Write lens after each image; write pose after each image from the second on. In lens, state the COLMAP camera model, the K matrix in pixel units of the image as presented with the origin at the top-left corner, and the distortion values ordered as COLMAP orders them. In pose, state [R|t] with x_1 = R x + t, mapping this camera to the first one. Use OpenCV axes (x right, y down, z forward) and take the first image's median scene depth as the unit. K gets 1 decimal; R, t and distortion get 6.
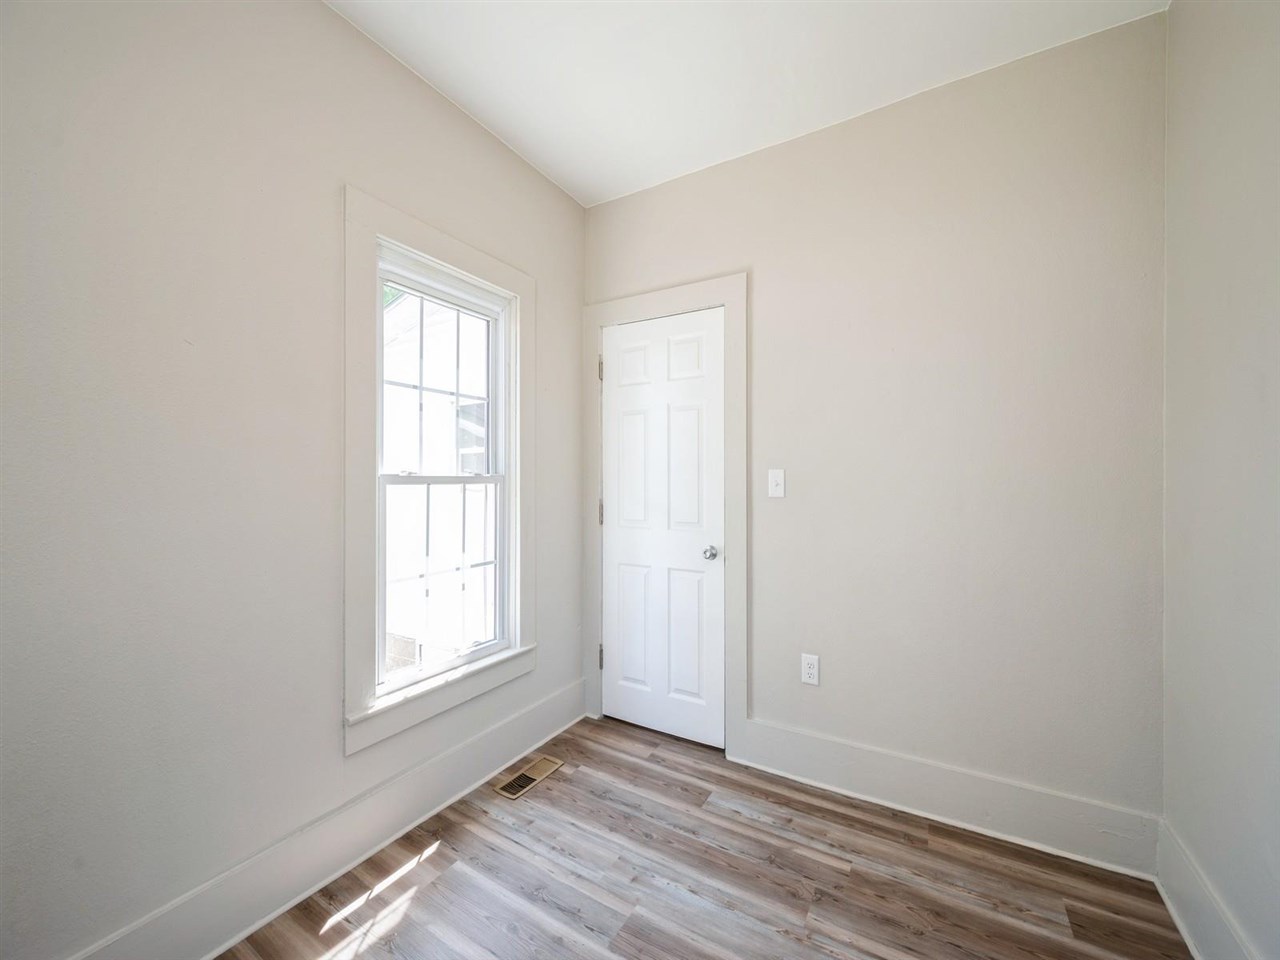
lens RADIAL K [[516.4, 0, 630.3], [0, 516.4, 470.2], [0, 0, 1]] dist [-0.004045, 0.000742]
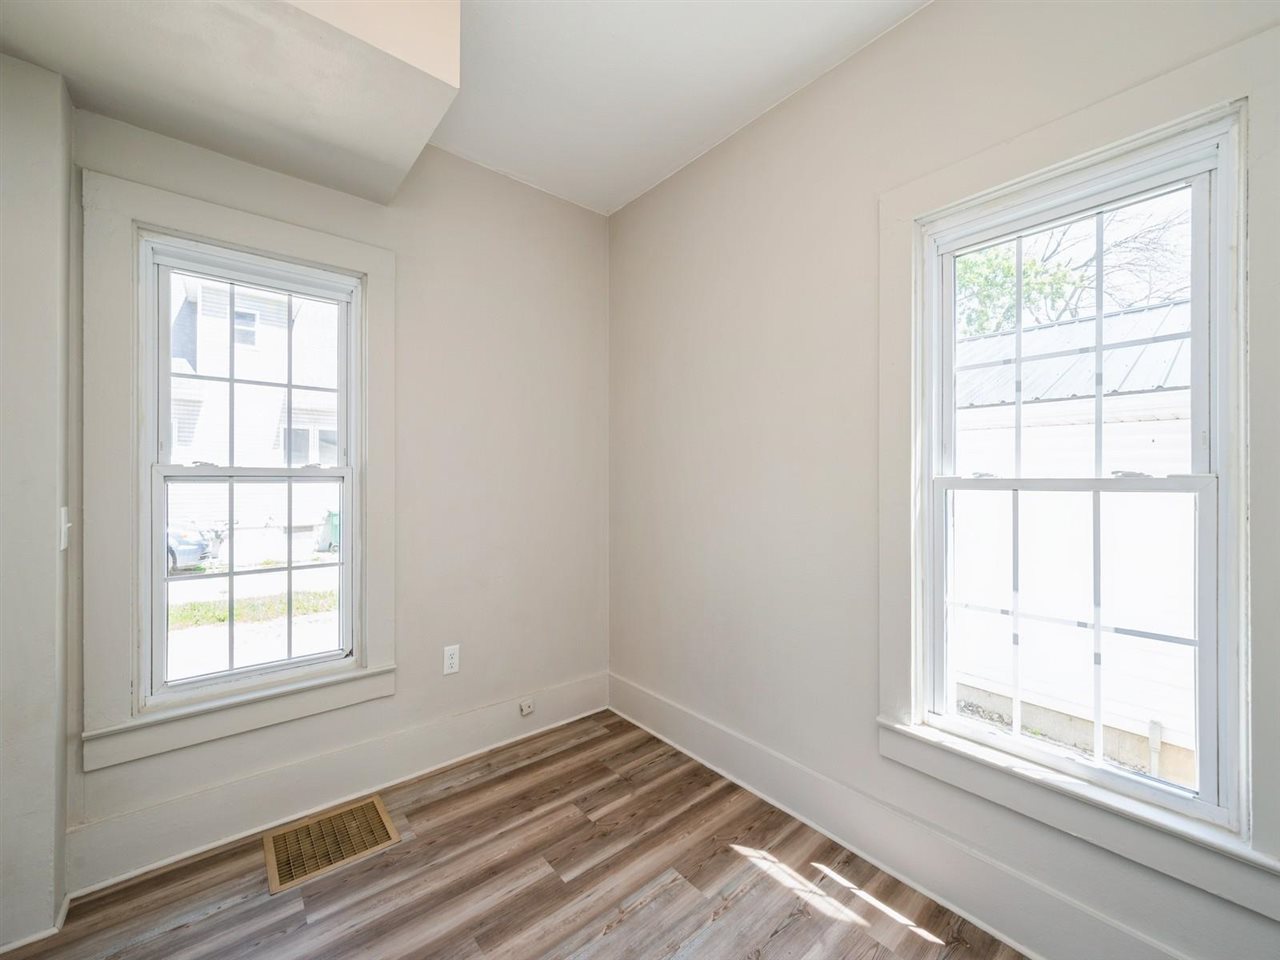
lens RADIAL K [[516.4, 0, 631.9], [0, 516.4, 481.7], [0, 0, 1]] dist [-0.004045, 0.000742]
pose [[-0.354719, -0.011533, -0.934902, 0.571087], [0.002524, 0.999908, -0.013293, 0.028658], [0.934970, -0.007075, -0.354657, 0.890852]]
